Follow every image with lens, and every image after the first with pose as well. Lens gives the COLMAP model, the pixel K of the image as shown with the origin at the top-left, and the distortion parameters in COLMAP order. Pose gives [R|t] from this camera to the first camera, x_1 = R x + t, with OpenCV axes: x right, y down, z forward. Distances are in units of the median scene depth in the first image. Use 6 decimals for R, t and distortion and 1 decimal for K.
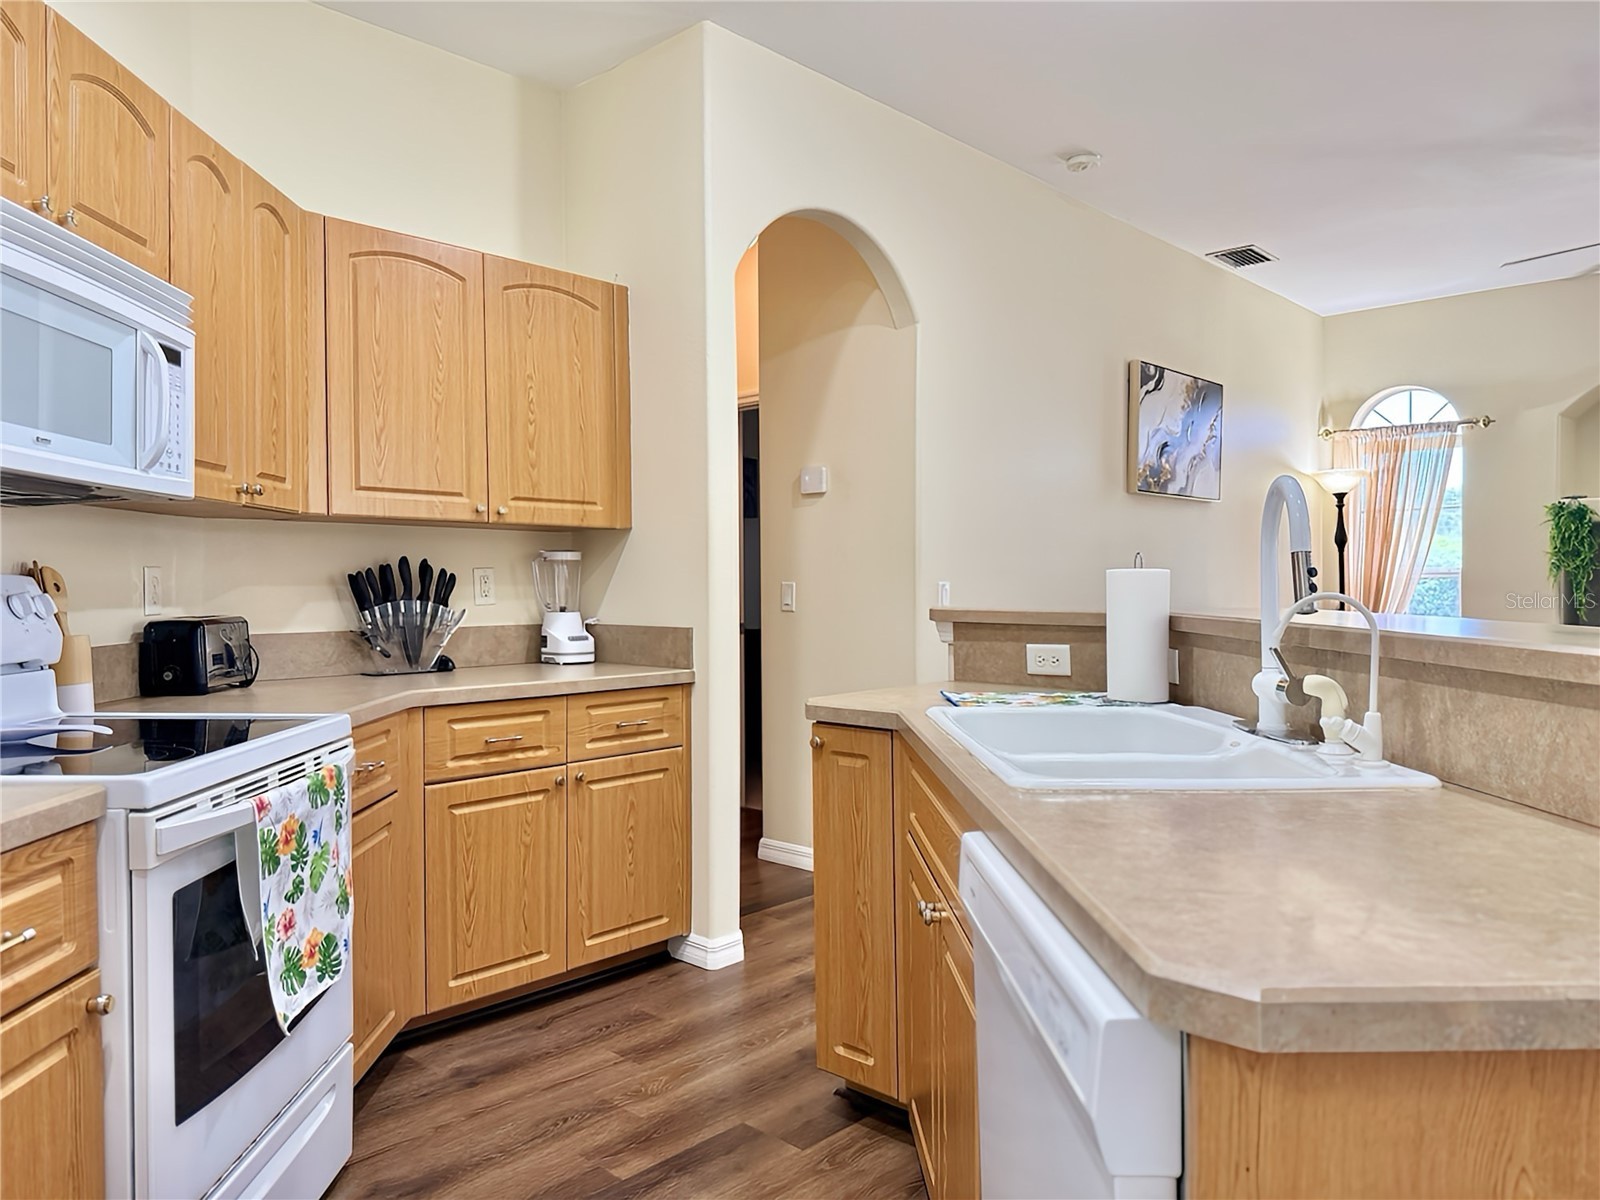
lens RADIAL K [[1118.3, 0, 797.5], [0, 1118.3, 604.9], [0, 0, 1]] dist [0.172704, -0.227105]
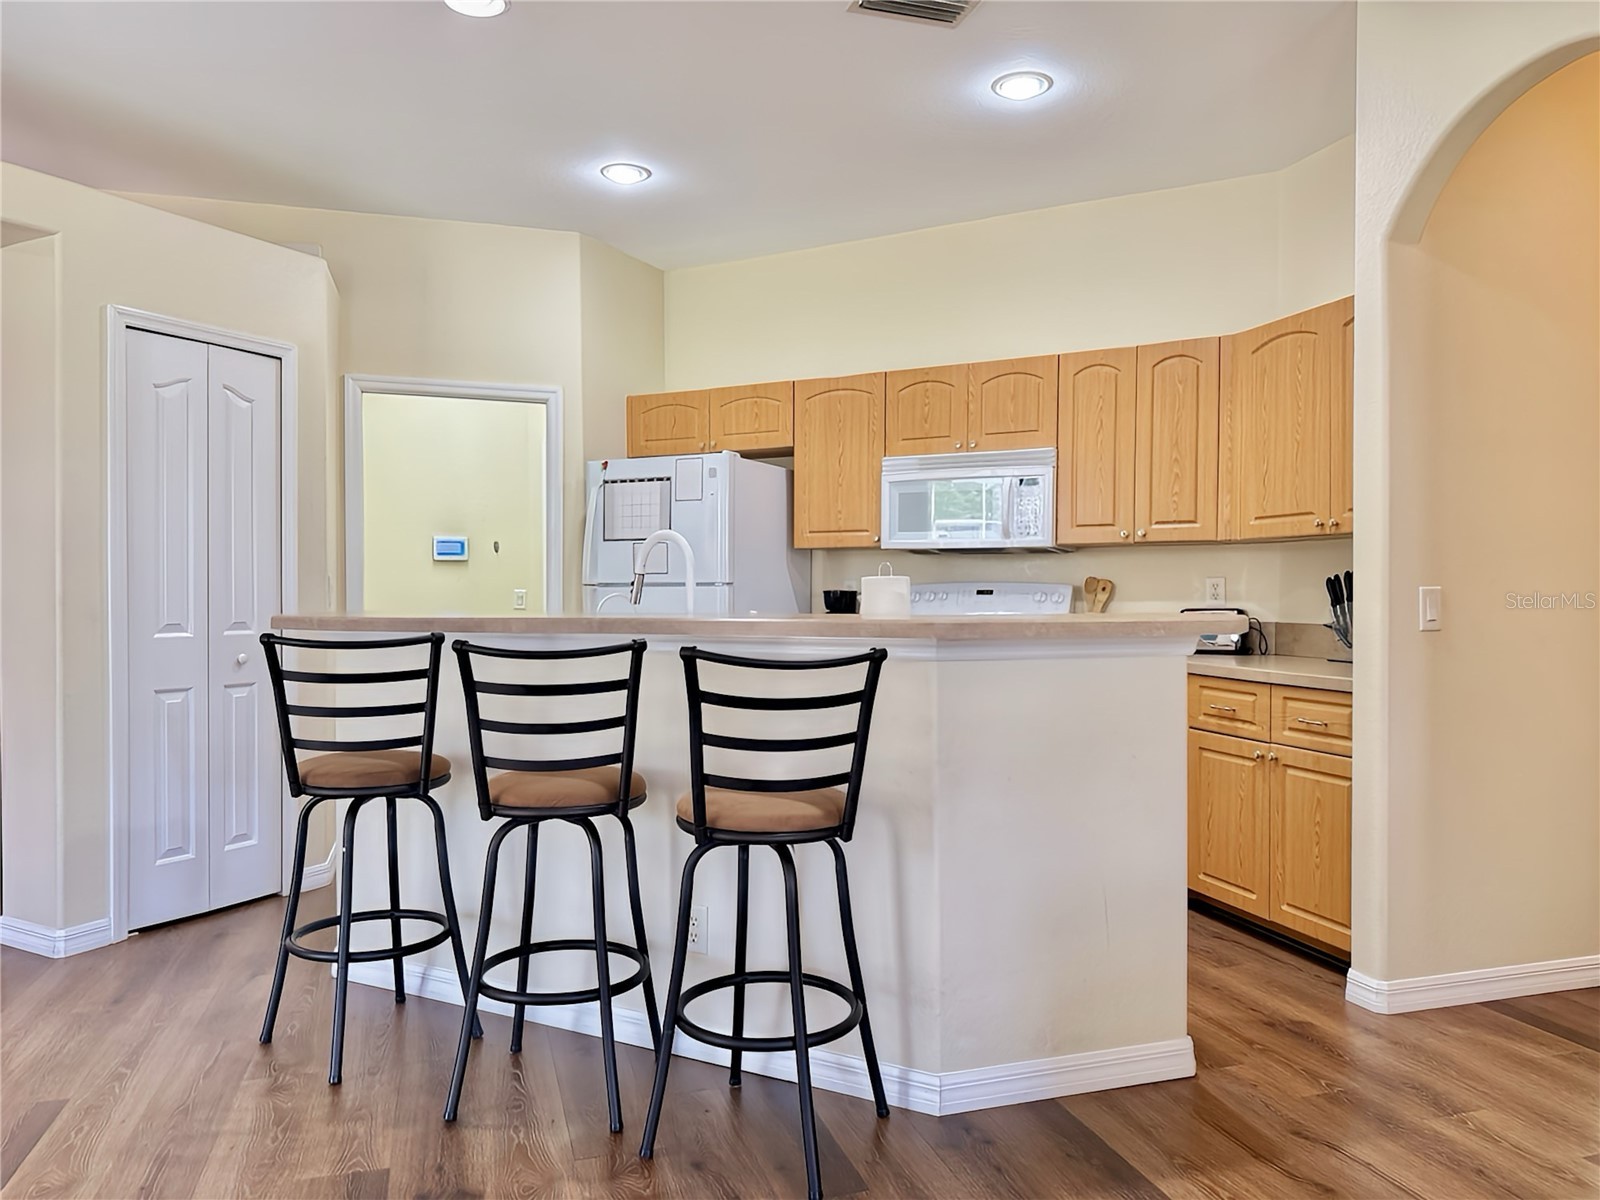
lens RADIAL K [[1118.3, 0, 797.5], [0, 1118.3, 604.9], [0, 0, 1]] dist [0.172704, -0.227105]
pose [[-0.468442, 0.015974, -0.883350, 1.038524], [-0.017250, 0.999481, 0.027222, -0.024109], [0.883326, 0.027990, -0.467923, 1.097332]]
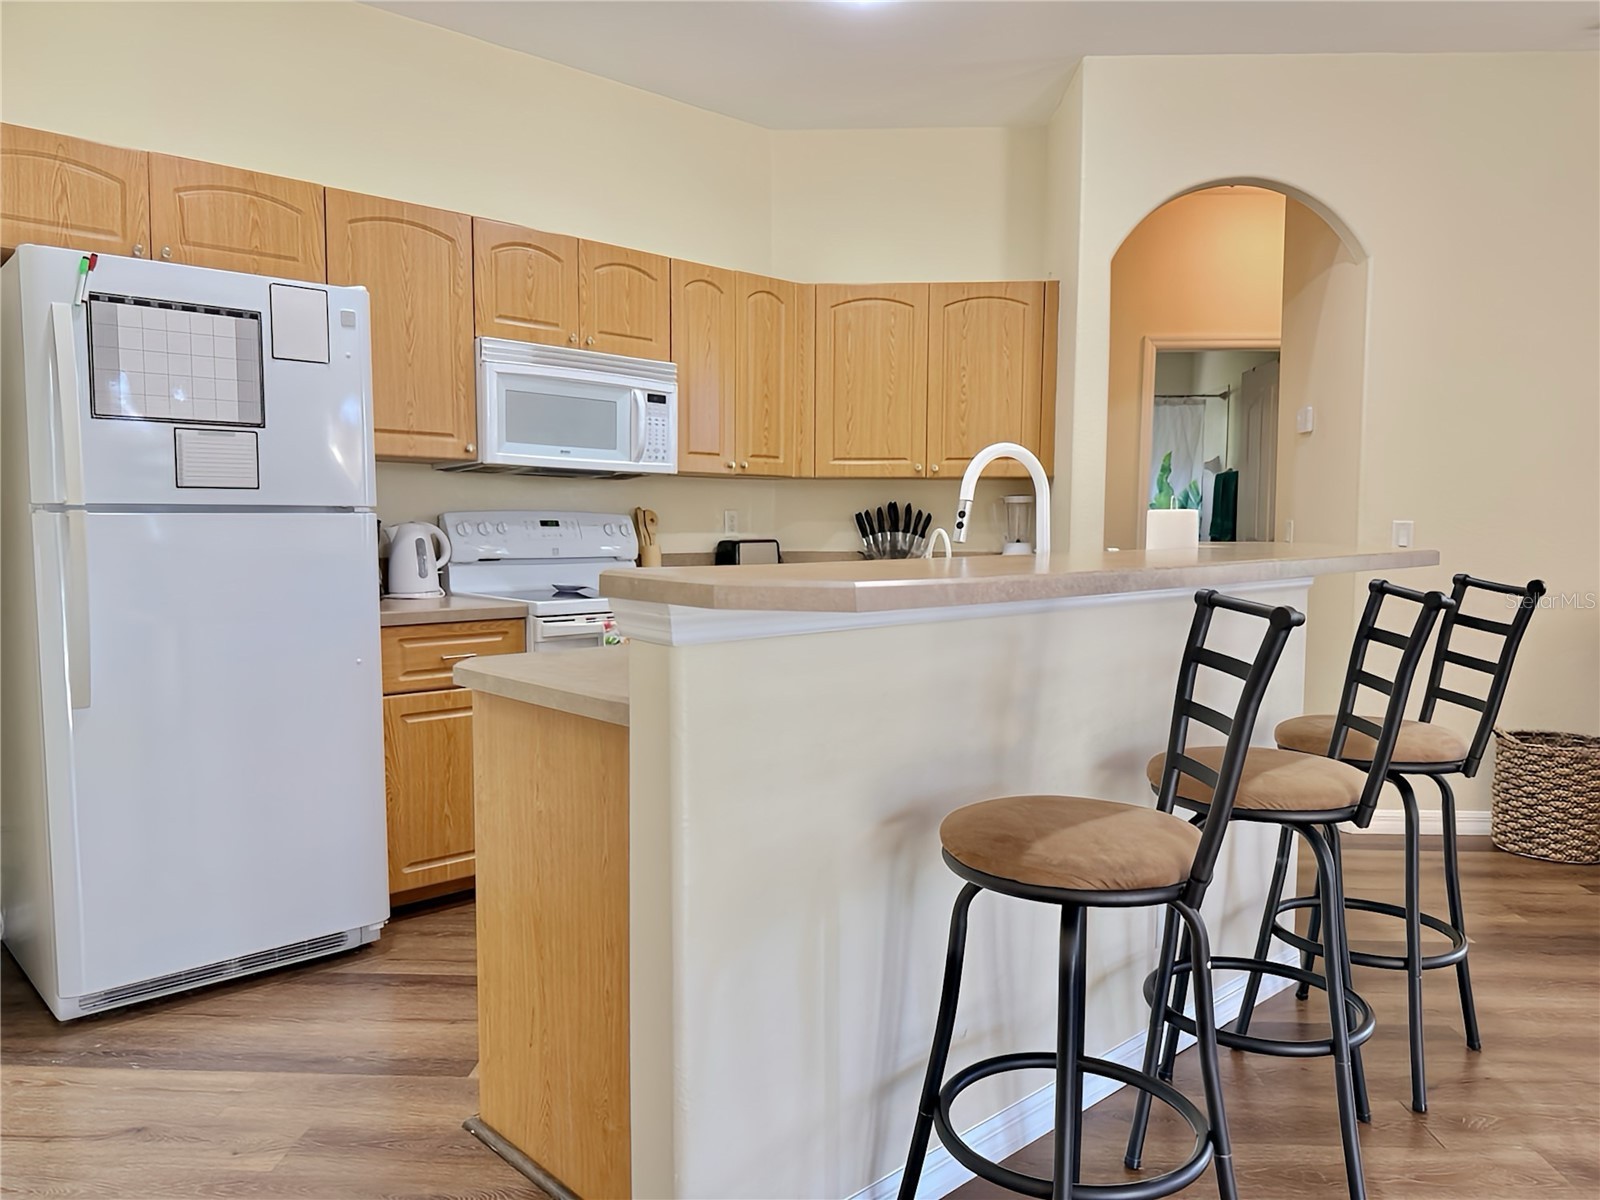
lens RADIAL K [[1118.3, 0, 797.5], [0, 1118.3, 604.9], [0, 0, 1]] dist [0.172704, -0.227105]
pose [[0.666231, 0.066267, -0.742796, 0.686537], [-0.025351, 0.997481, 0.066251, -0.003290], [0.745315, -0.025308, 0.666232, -0.056030]]
